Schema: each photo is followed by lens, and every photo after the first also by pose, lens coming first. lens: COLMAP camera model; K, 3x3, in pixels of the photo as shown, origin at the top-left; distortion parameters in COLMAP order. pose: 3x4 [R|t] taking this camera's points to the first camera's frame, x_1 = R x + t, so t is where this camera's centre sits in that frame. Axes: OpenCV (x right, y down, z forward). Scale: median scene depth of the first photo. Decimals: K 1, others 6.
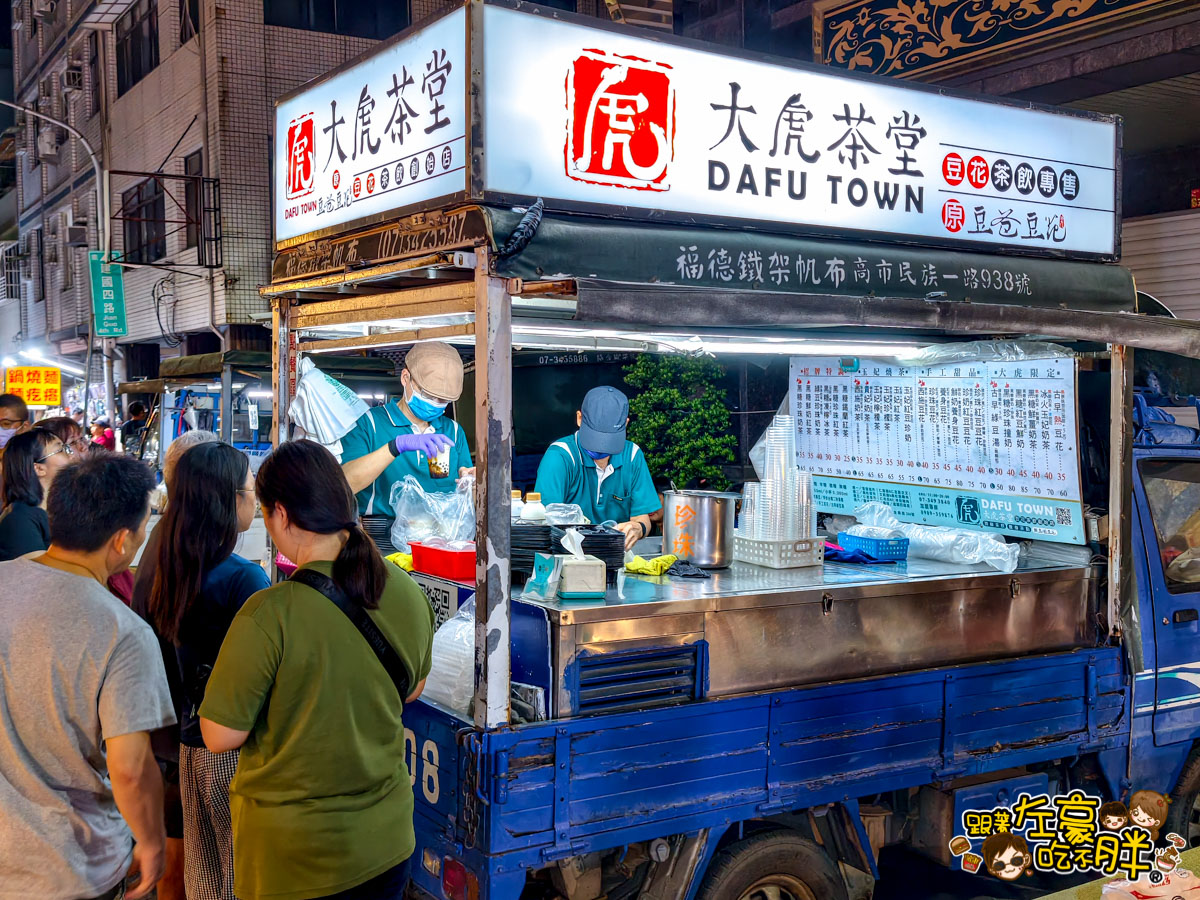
lens RADIAL K [[1325.6, 0, 599.3], [0, 1325.6, 451.6], [0, 0, 1]] dist [-0.003485, 0.000000]
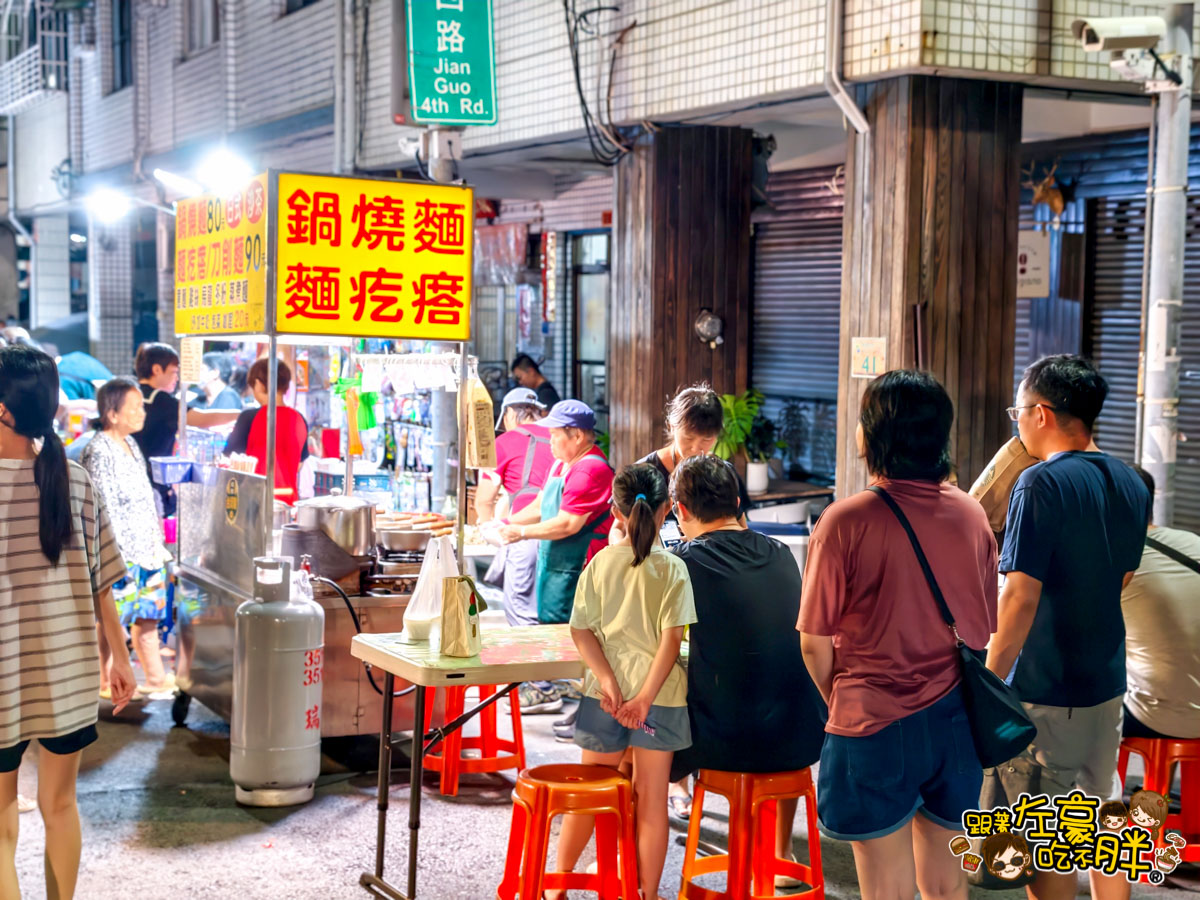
lens RADIAL K [[1761.0, 0, 600.3], [0, 1761.0, 449.5], [0, 0, 1]] dist [0.085784, 0.000000]
pose [[0.996736, 0.033291, -0.073548, -0.297102], [-0.030411, 0.998739, 0.039933, -0.023806], [0.074785, -0.037566, 0.996492, 0.556793]]
